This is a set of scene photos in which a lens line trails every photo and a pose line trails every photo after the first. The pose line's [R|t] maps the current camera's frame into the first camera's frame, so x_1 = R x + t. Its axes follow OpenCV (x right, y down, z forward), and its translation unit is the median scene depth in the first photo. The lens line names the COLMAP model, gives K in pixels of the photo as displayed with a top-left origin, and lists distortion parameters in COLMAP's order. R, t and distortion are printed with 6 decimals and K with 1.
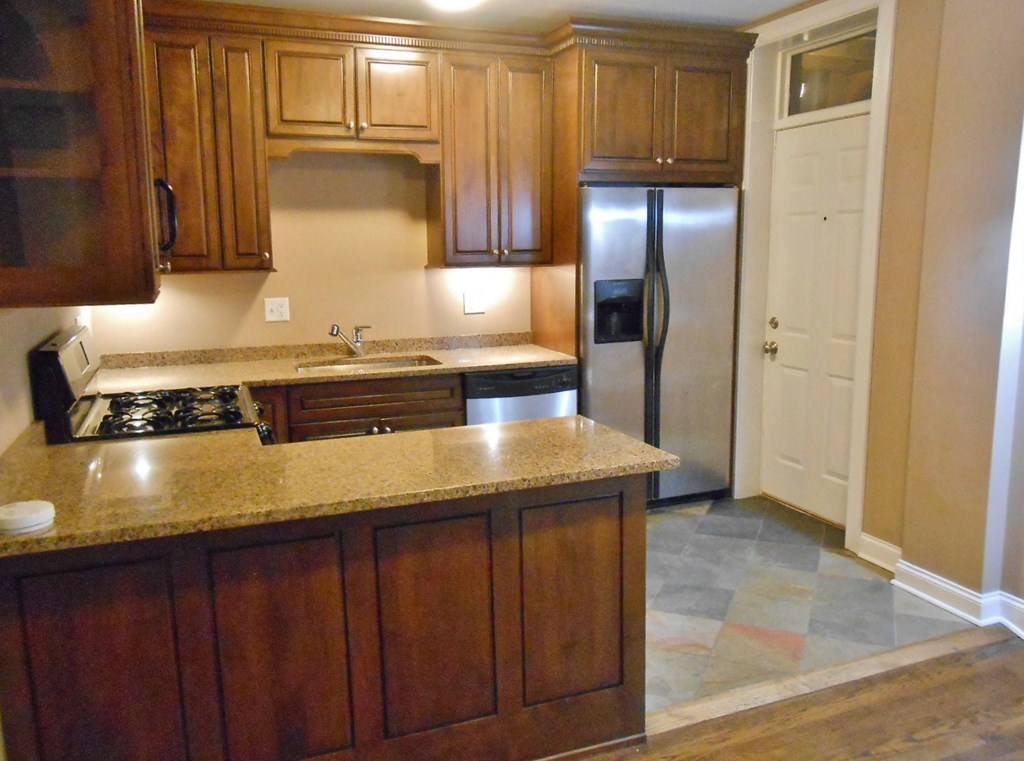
lens RADIAL K [[818.4, 0, 509.4], [0, 818.4, 376.6], [0, 0, 1]] dist [-0.001098, -0.000553]
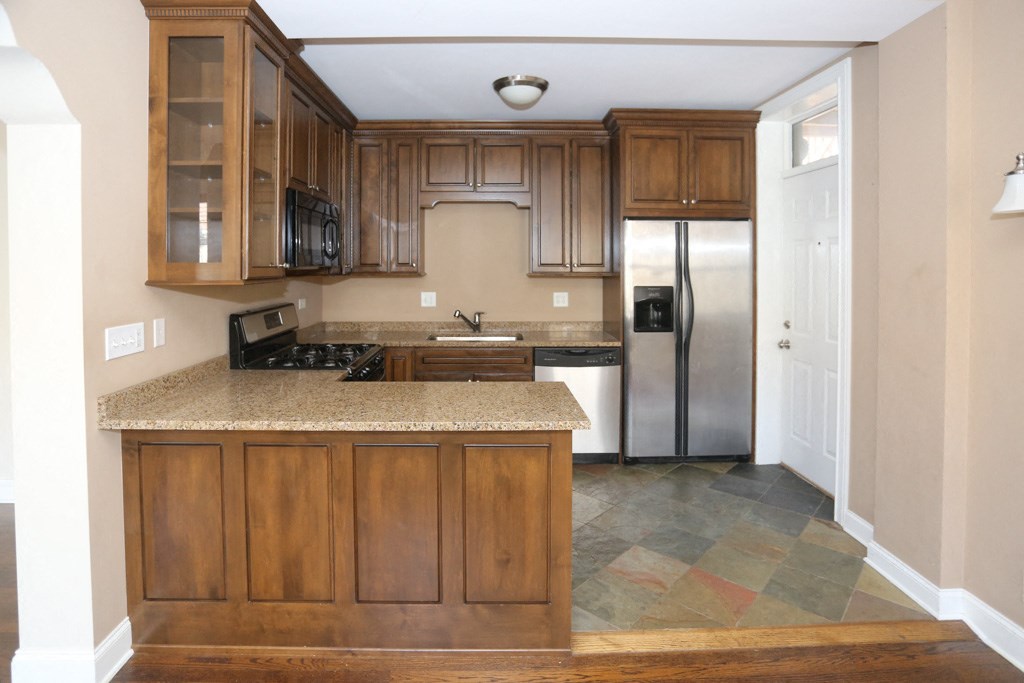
lens RADIAL K [[517.4, 0, 494.2], [0, 517.4, 270.1], [0, 0, 1]] dist [-0.039303, 0.007266]
pose [[0.935418, 0.016668, -0.353152, 0.211449], [-0.071778, 0.987038, -0.143539, -0.003278], [0.346182, 0.159618, 0.924489, 0.116607]]
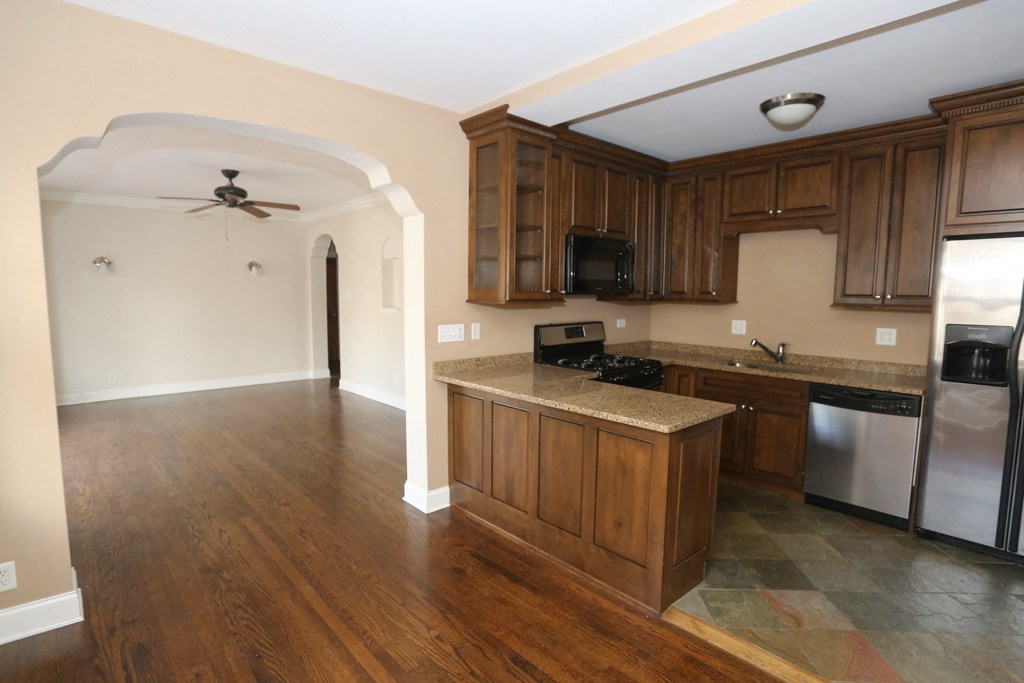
lens RADIAL K [[517.4, 0, 518.9], [0, 517.4, 342.8], [0, 0, 1]] dist [-0.039303, 0.007266]
pose [[0.368333, 0.111395, -0.922996, 0.579265], [-0.172410, 0.983759, 0.049926, -0.030021], [0.913568, 0.140745, 0.381556, 0.234600]]
